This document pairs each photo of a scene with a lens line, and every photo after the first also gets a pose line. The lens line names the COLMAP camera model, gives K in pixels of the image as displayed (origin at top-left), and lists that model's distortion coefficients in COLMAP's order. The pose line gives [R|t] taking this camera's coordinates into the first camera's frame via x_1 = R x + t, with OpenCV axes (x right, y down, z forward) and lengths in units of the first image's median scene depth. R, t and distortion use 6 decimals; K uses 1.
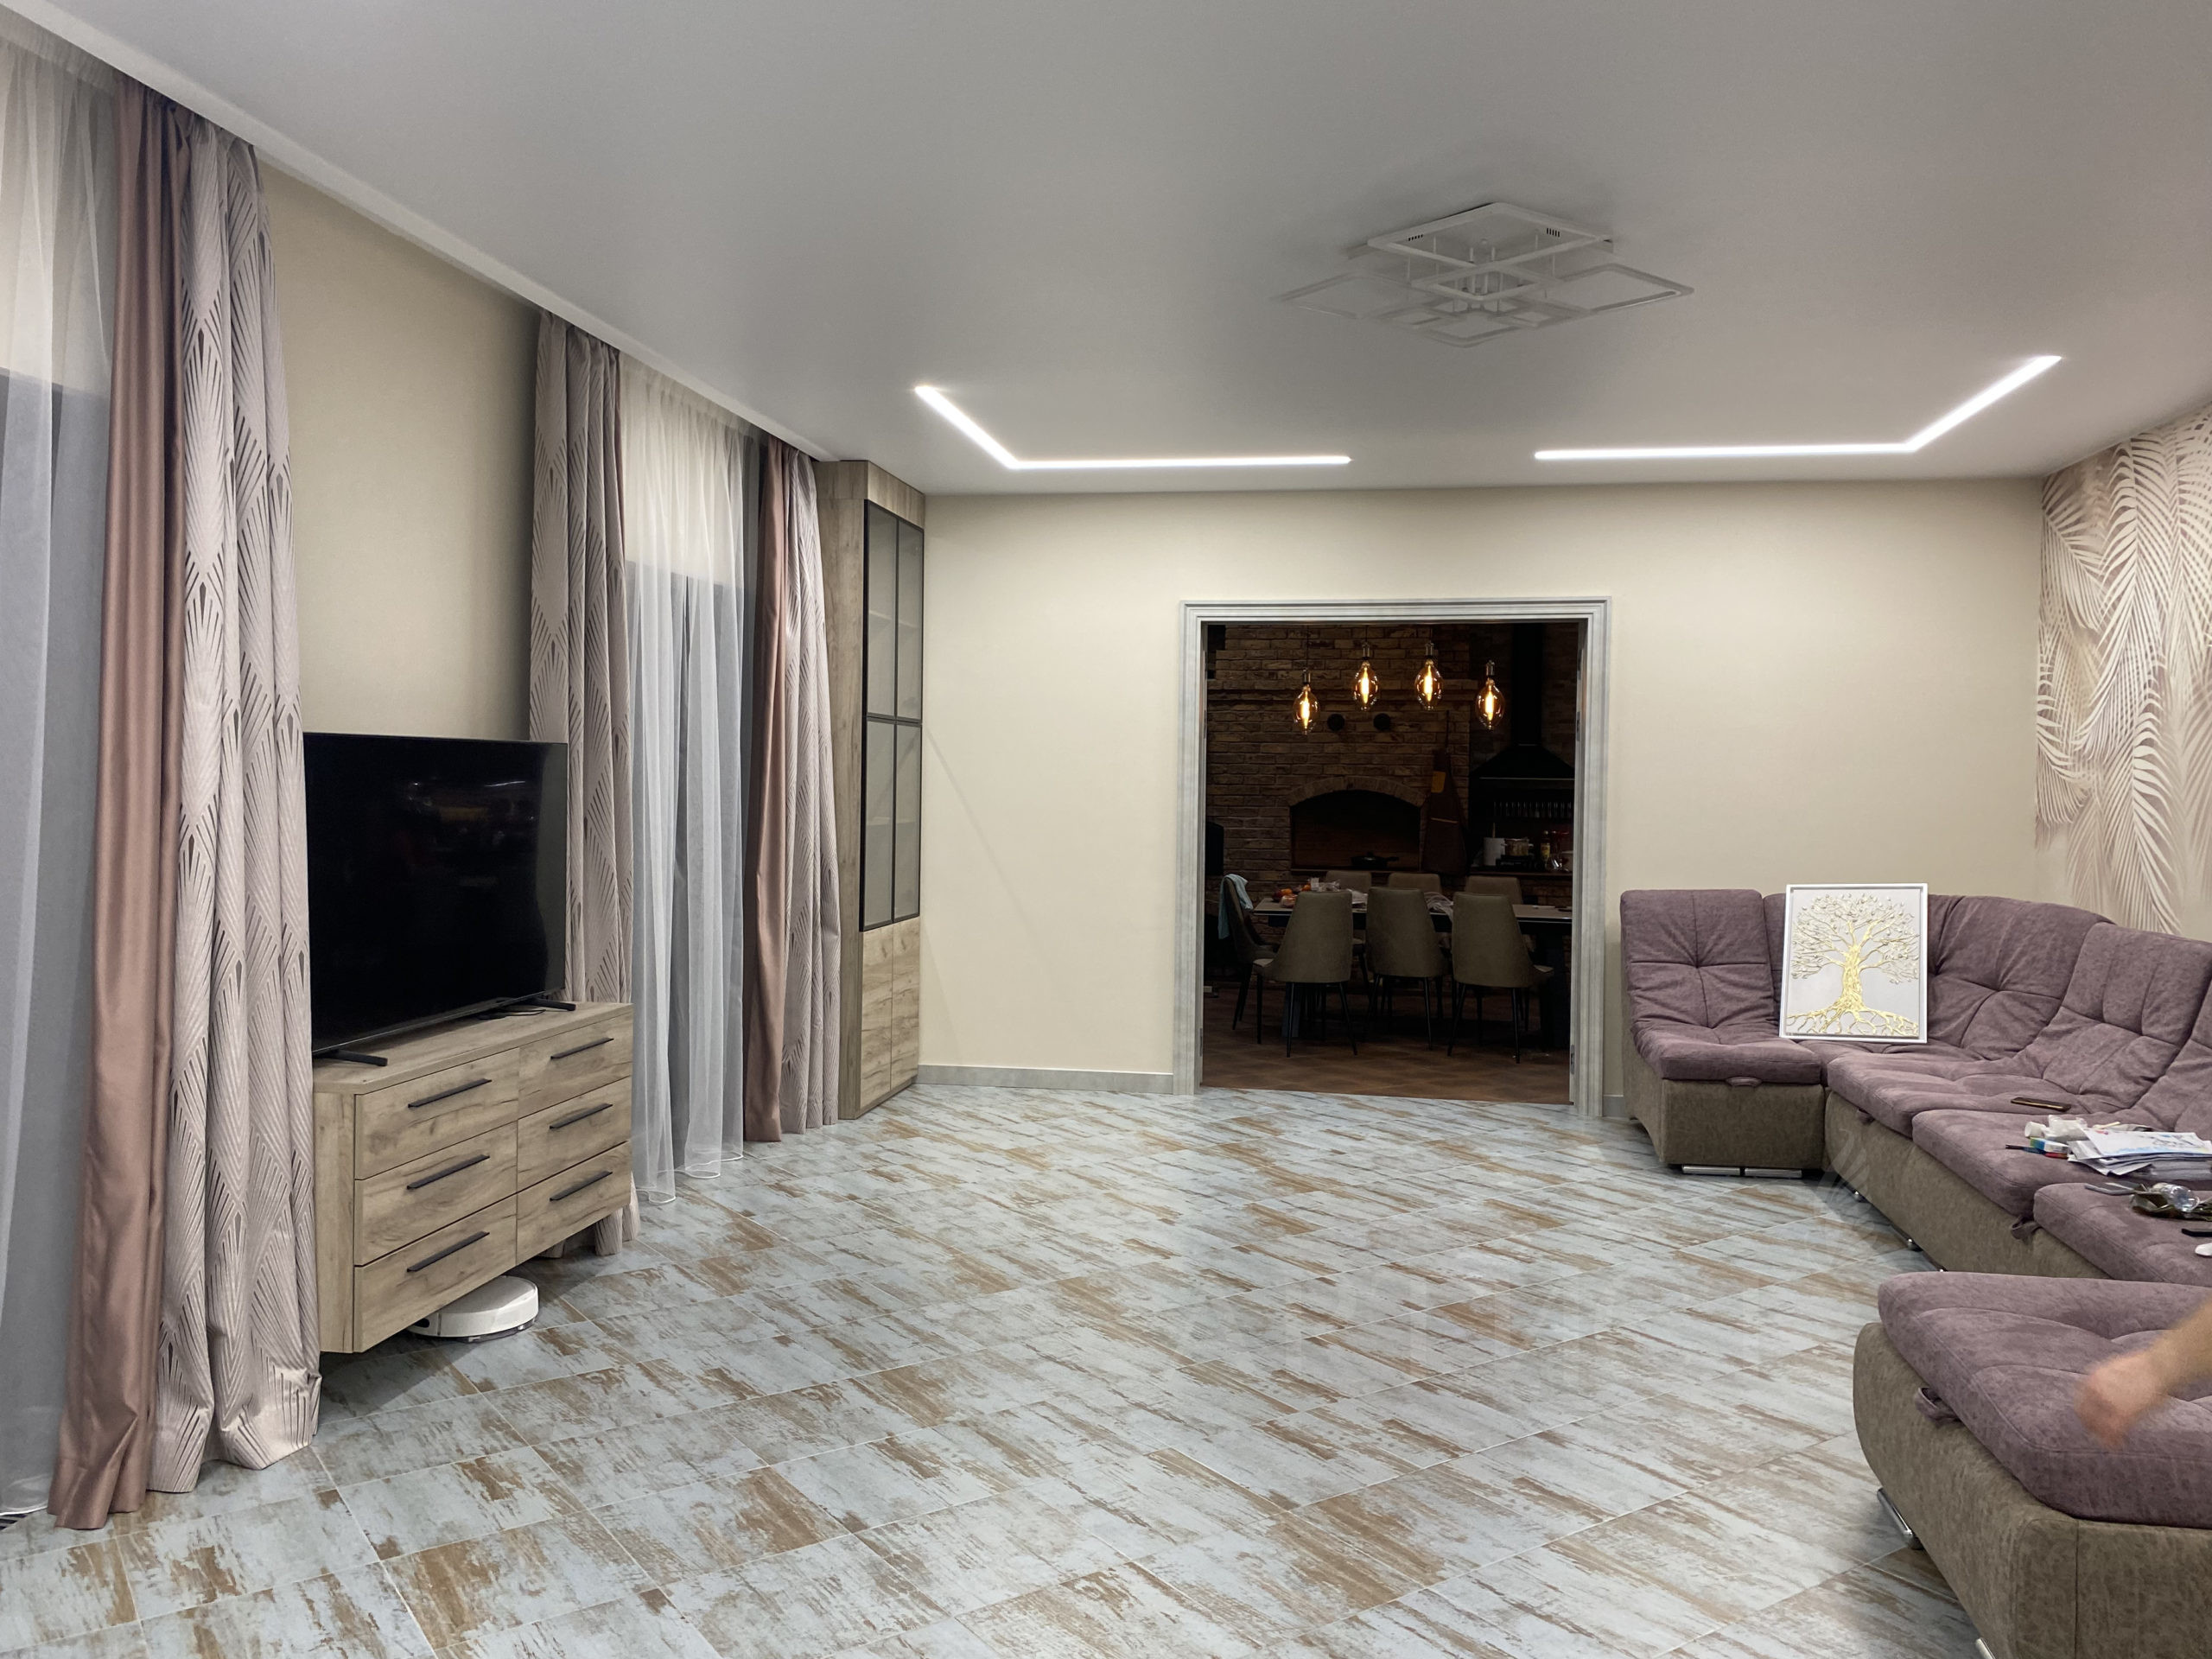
lens RADIAL K [[1704.4, 0, 1106.0], [0, 1704.4, 829.5], [0, 0, 1]] dist [0.022864, -0.010067]
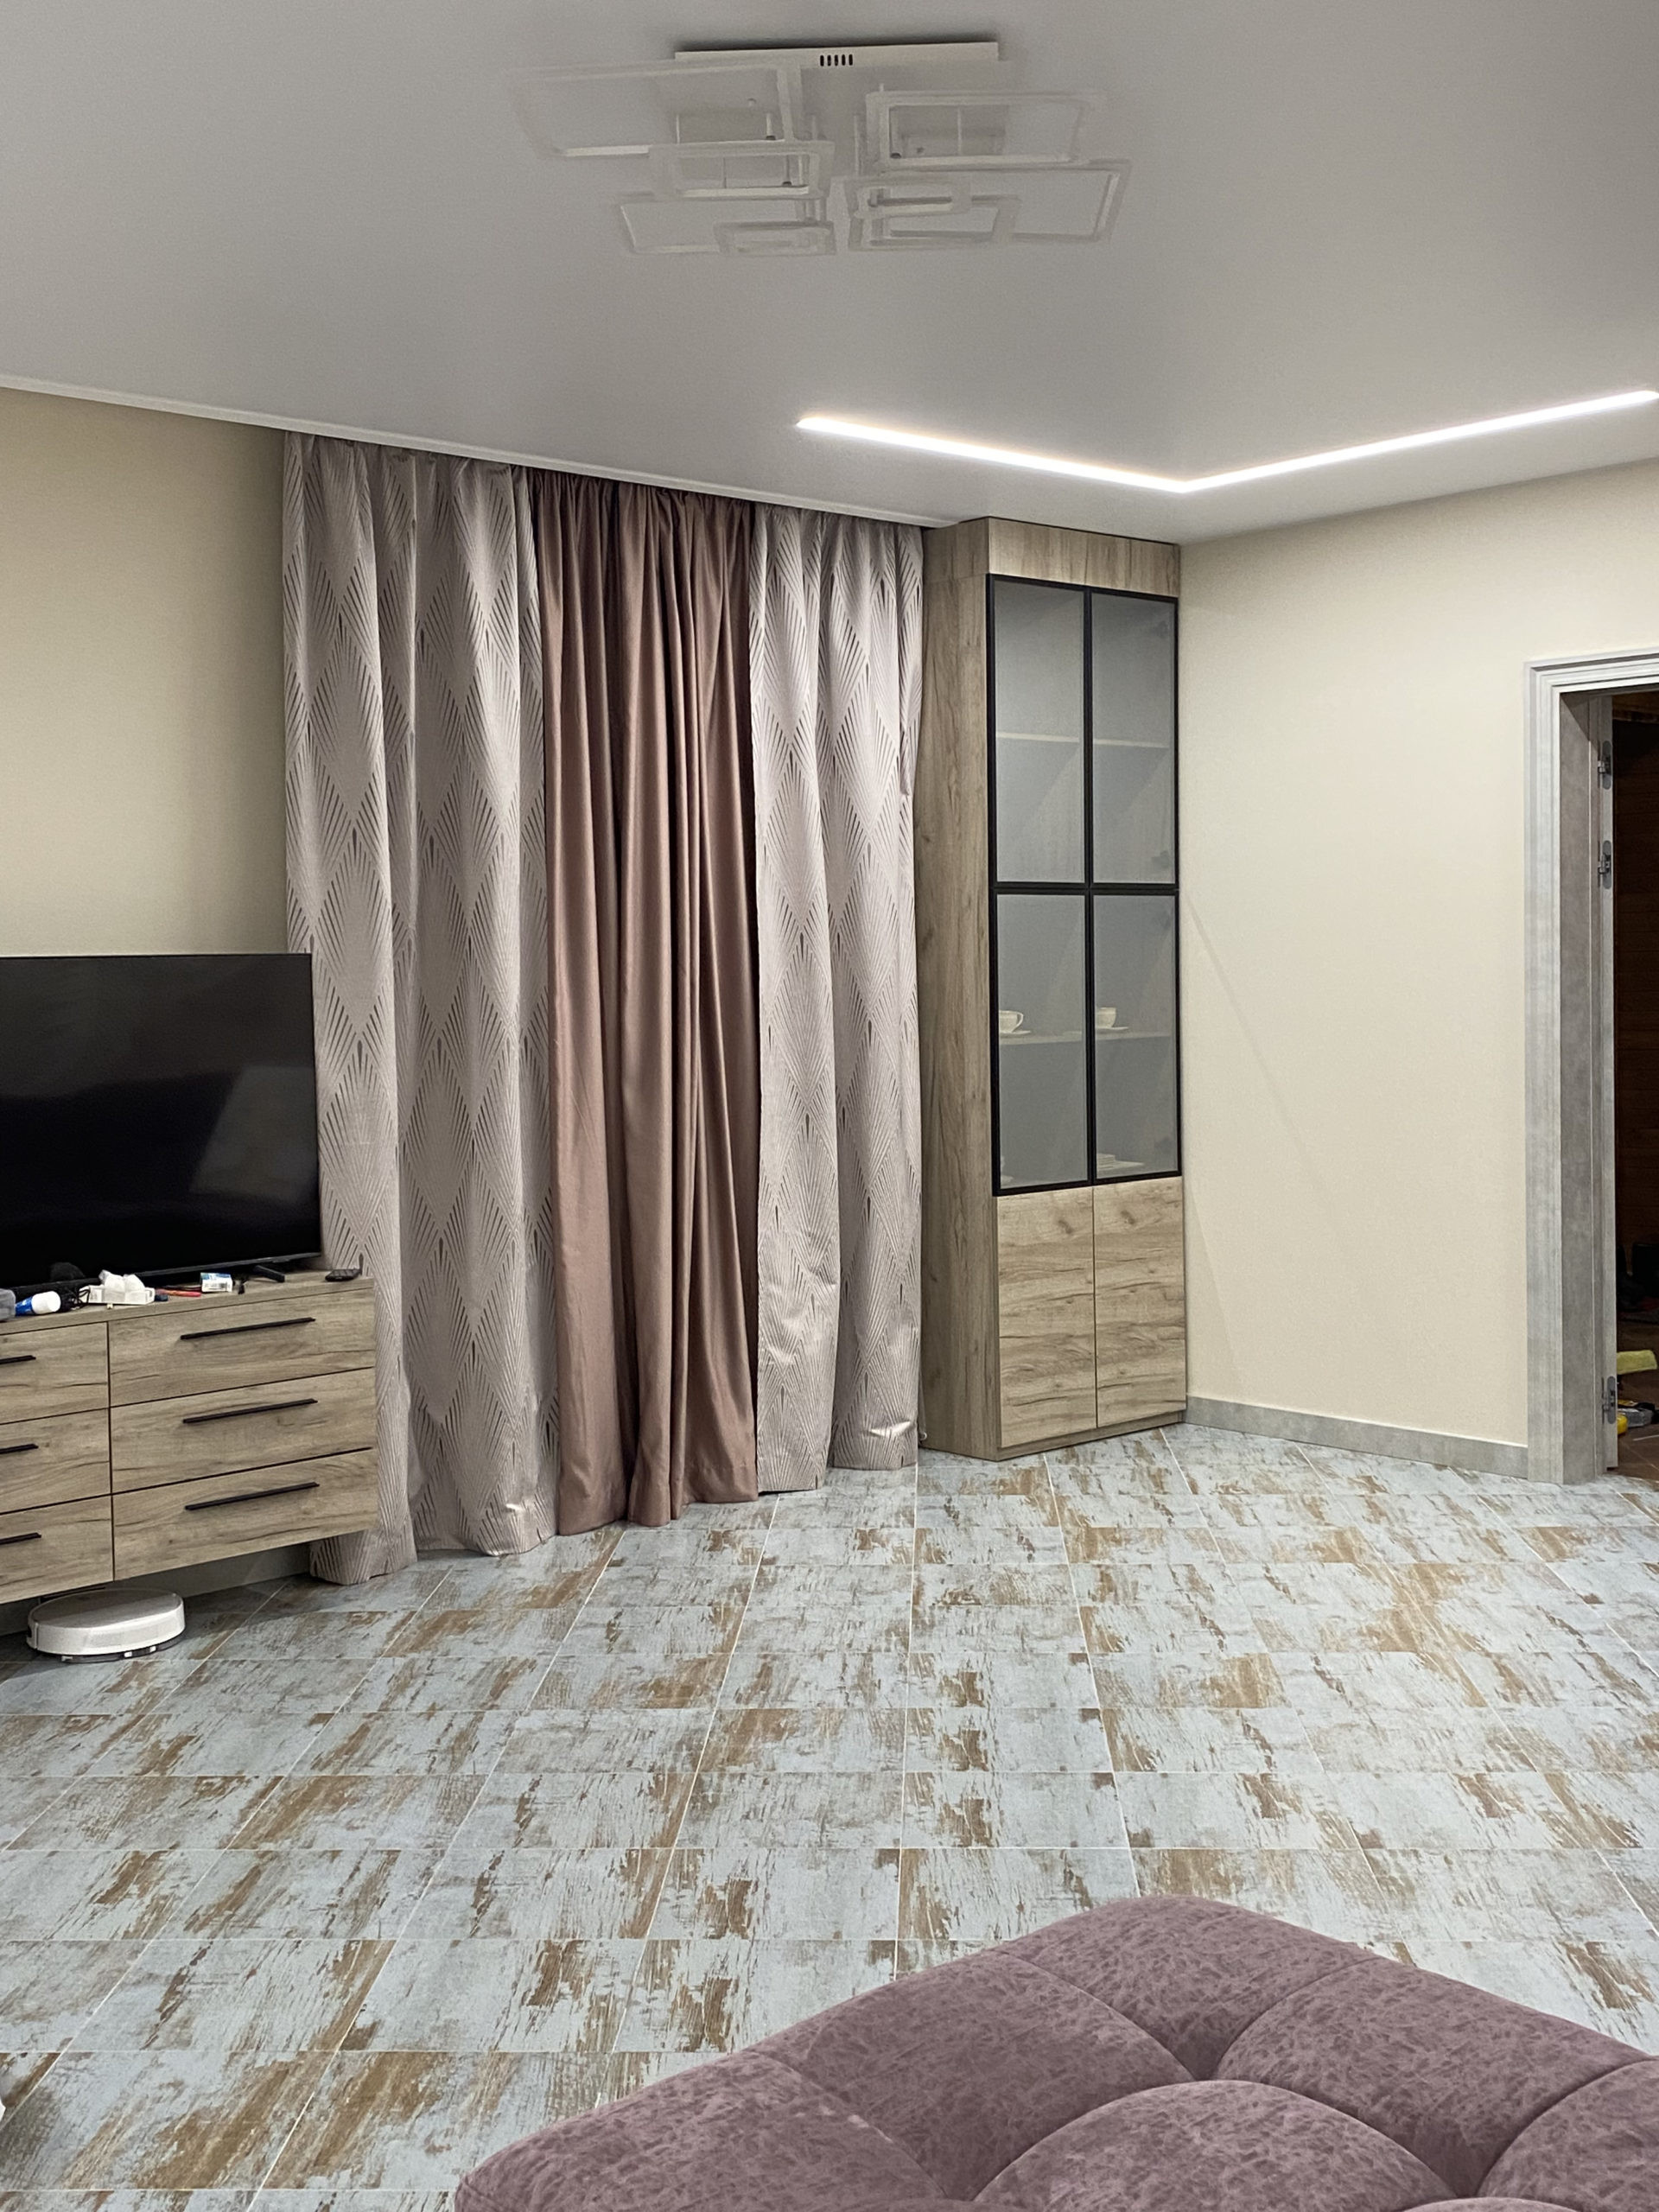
lens RADIAL K [[2445.4, 0, 829.5], [0, 2445.4, 1106.0], [0, 0, 1]] dist [0.099420, -0.238639]
pose [[0.778367, 0.004719, -0.627791, 0.834244], [0.013607, 0.999610, 0.024384, -0.004733], [0.627662, -0.027522, 0.778000, 0.337312]]
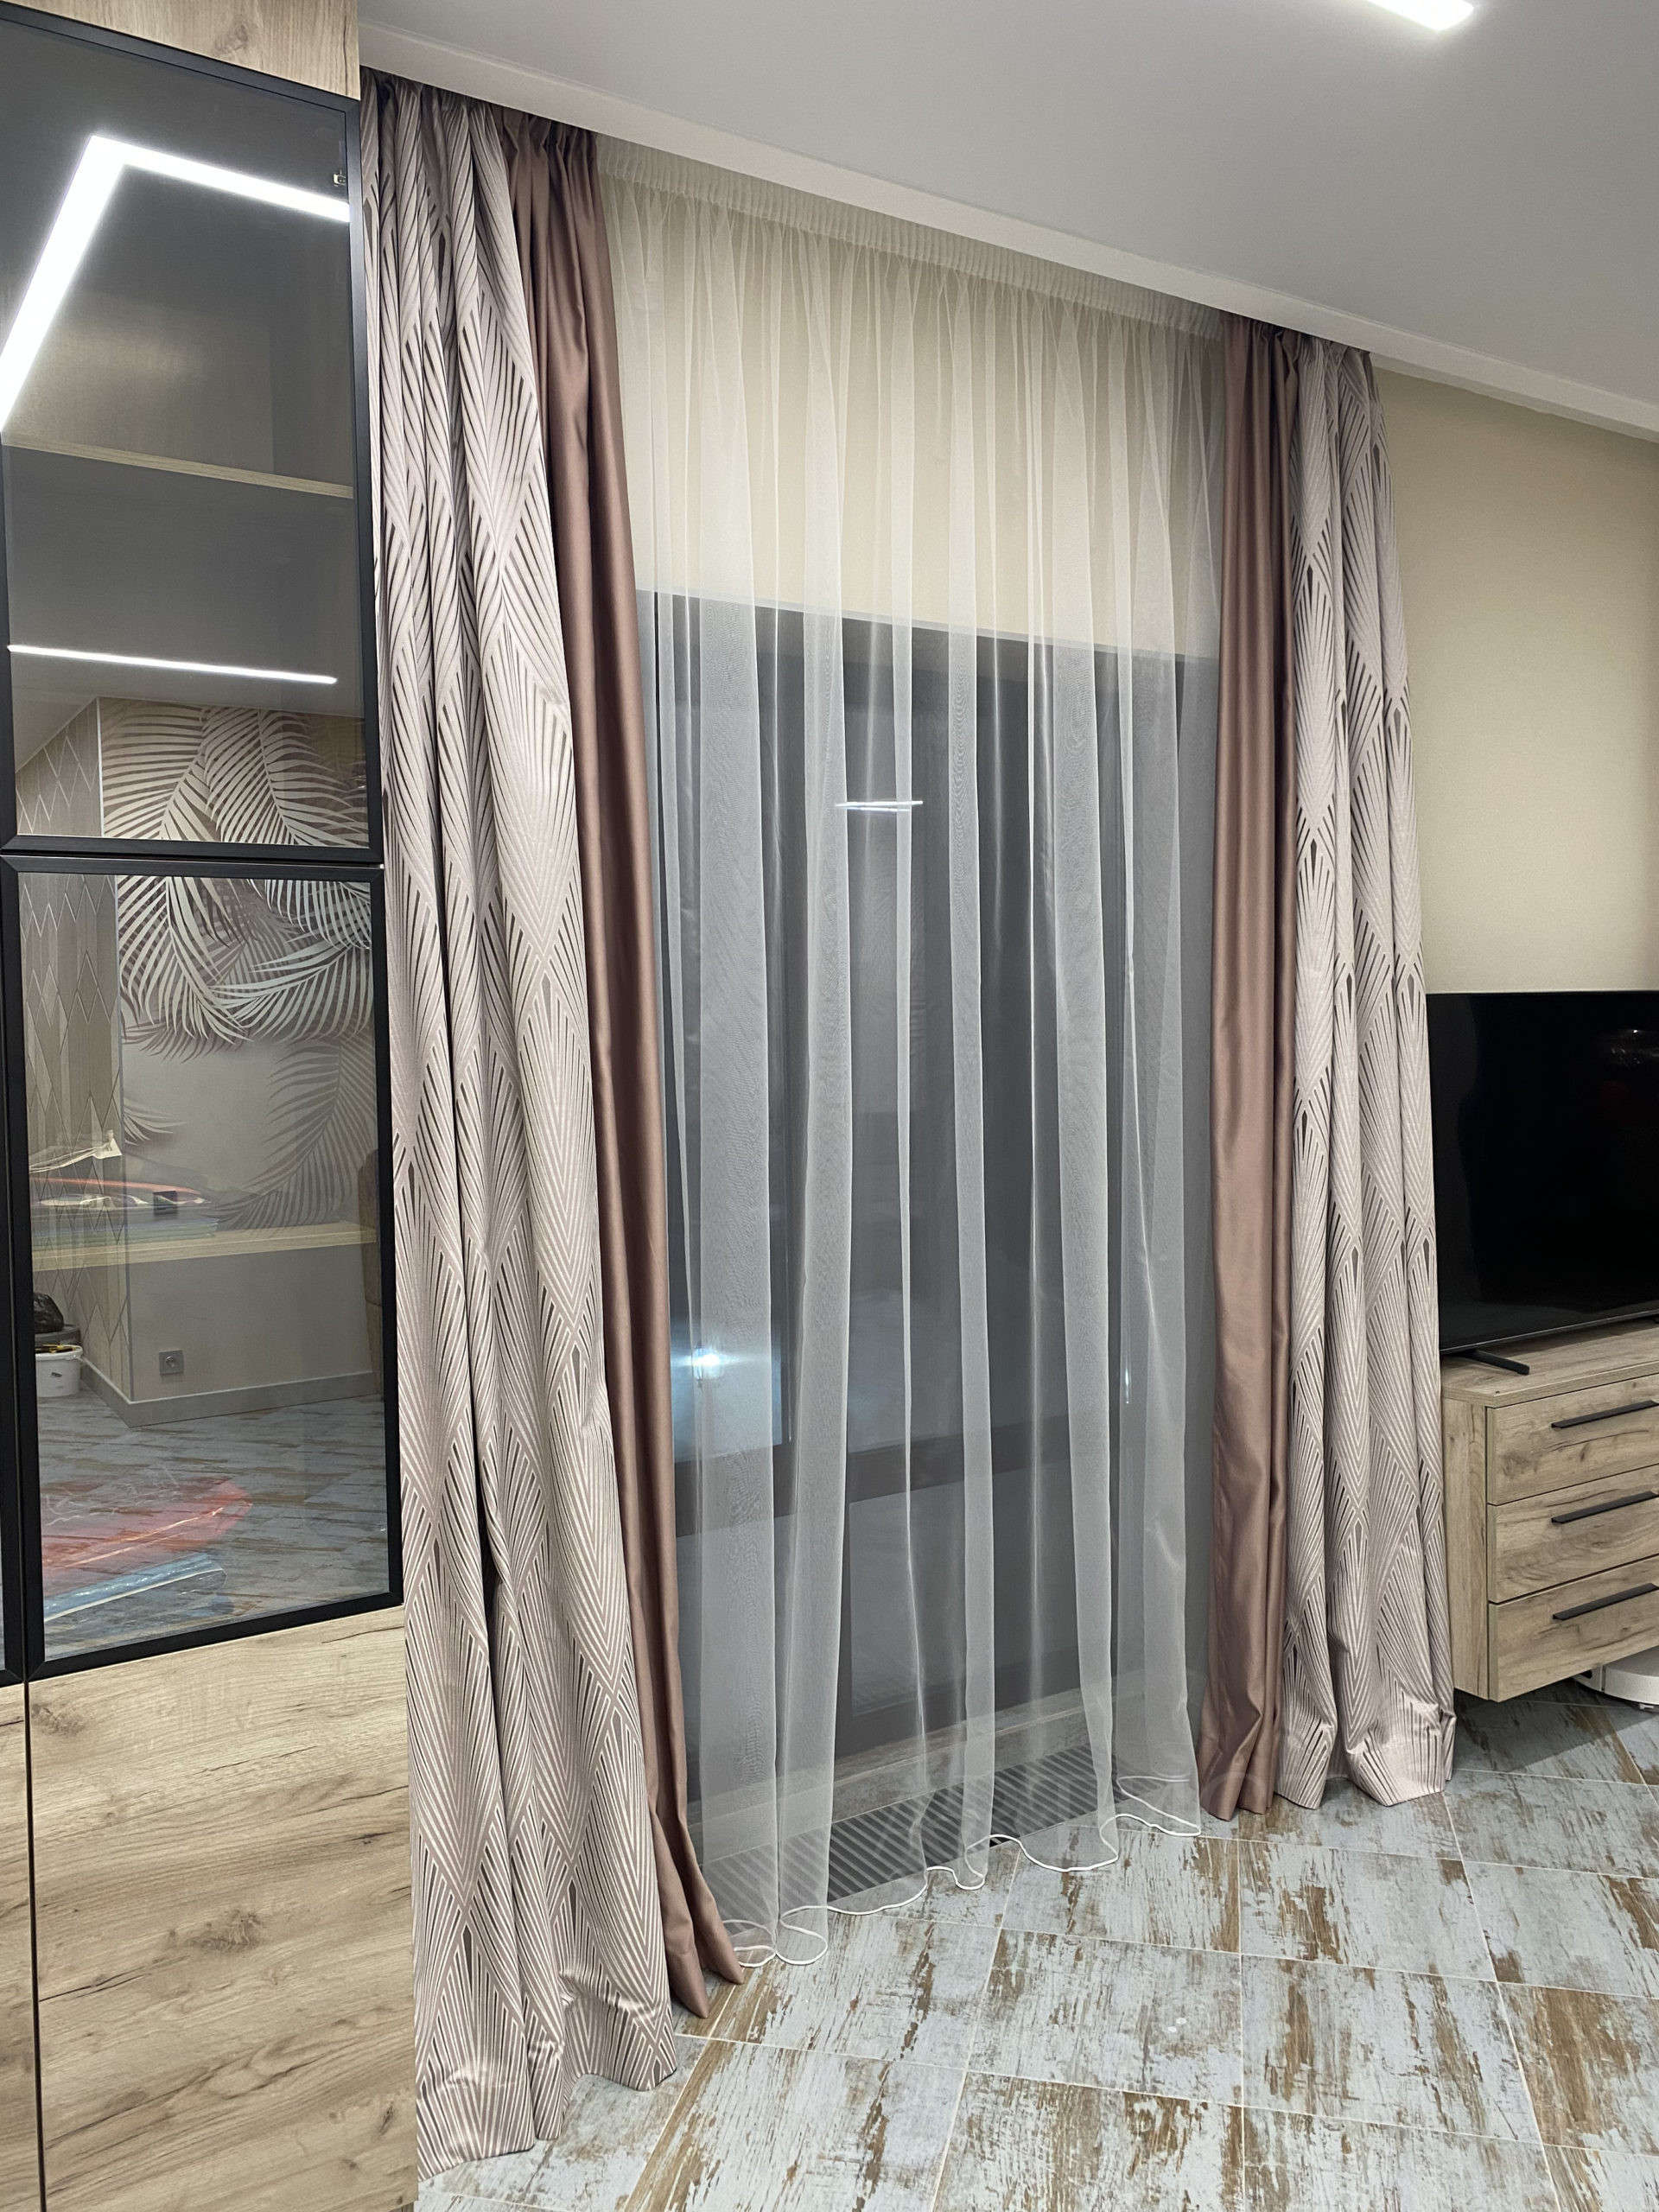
lens RADIAL K [[1706.5, 0, 826.3], [0, 1706.5, 1069.6], [0, 0, 1]] dist [0.012797, 0.002626]
pose [[0.666995, -0.001552, -0.745060, -0.012928], [0.002236, 0.999997, -0.000081, -0.018217], [0.745059, -0.001612, 0.666997, 0.170288]]
